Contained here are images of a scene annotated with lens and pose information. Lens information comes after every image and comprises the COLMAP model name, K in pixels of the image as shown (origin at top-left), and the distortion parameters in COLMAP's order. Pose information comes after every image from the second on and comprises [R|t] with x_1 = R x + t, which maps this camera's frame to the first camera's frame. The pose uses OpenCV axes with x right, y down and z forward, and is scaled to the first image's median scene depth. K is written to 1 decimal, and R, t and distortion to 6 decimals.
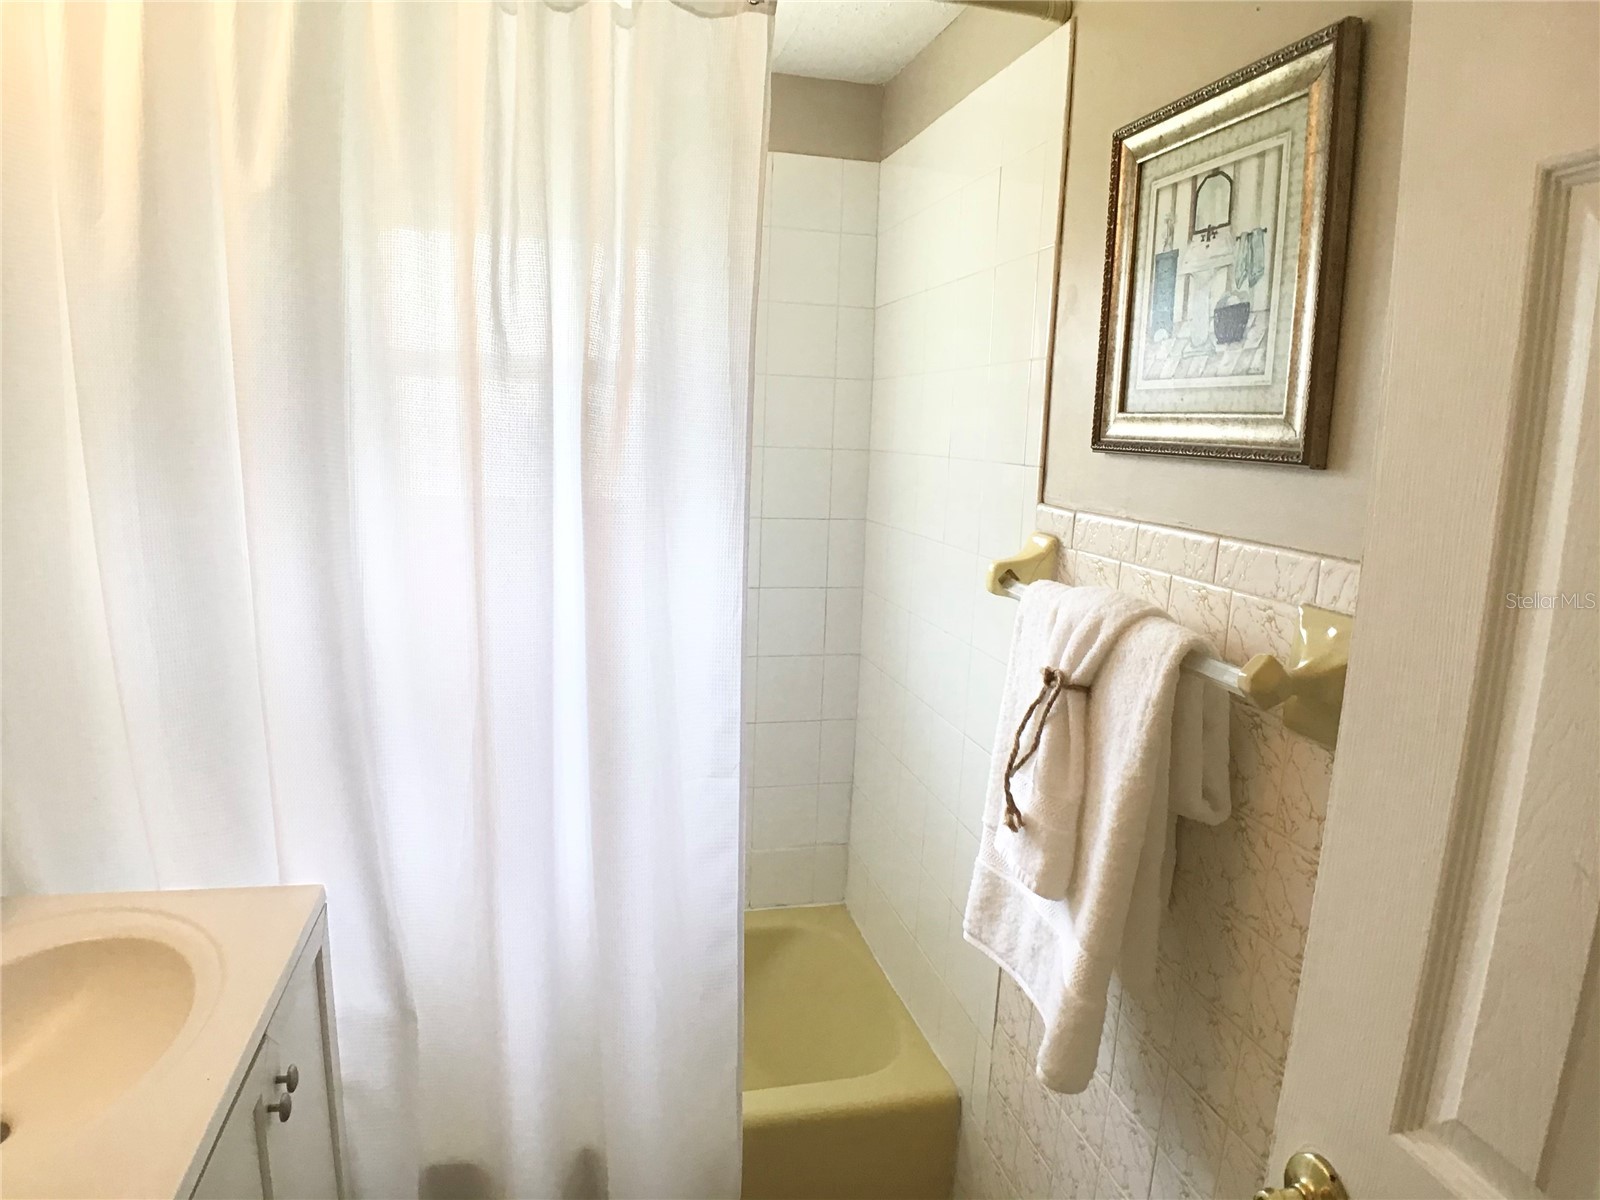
lens RADIAL K [[998.4, 0, 800.0], [0, 998.4, 600.0], [0, 0, 1]] dist [-0.077010, -0.001249]
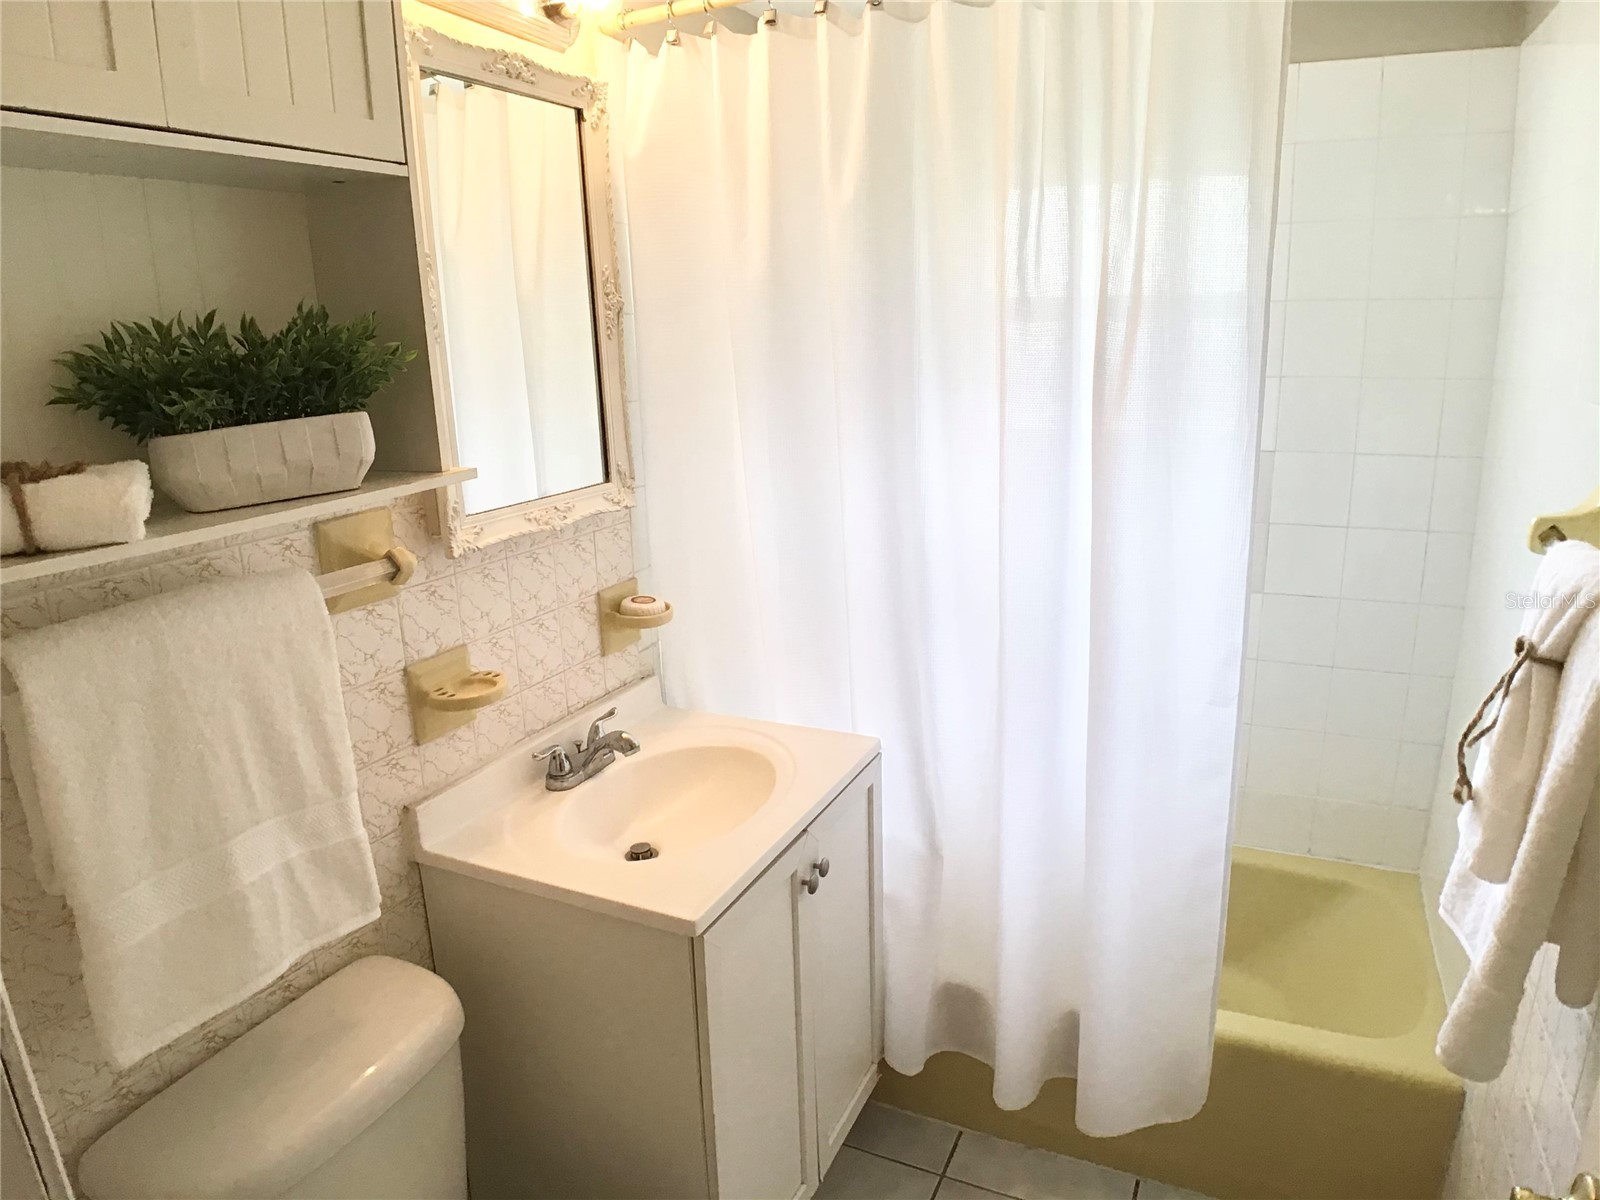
lens RADIAL K [[1013.5, 0, 800.0], [0, 1013.5, 600.0], [0, 0, 1]] dist [0.003445, -0.107389]
pose [[0.773343, 0.098972, -0.626215, 0.294088], [-0.046190, 0.993910, 0.100042, -0.025129], [0.632303, -0.048442, 0.773205, -0.120677]]
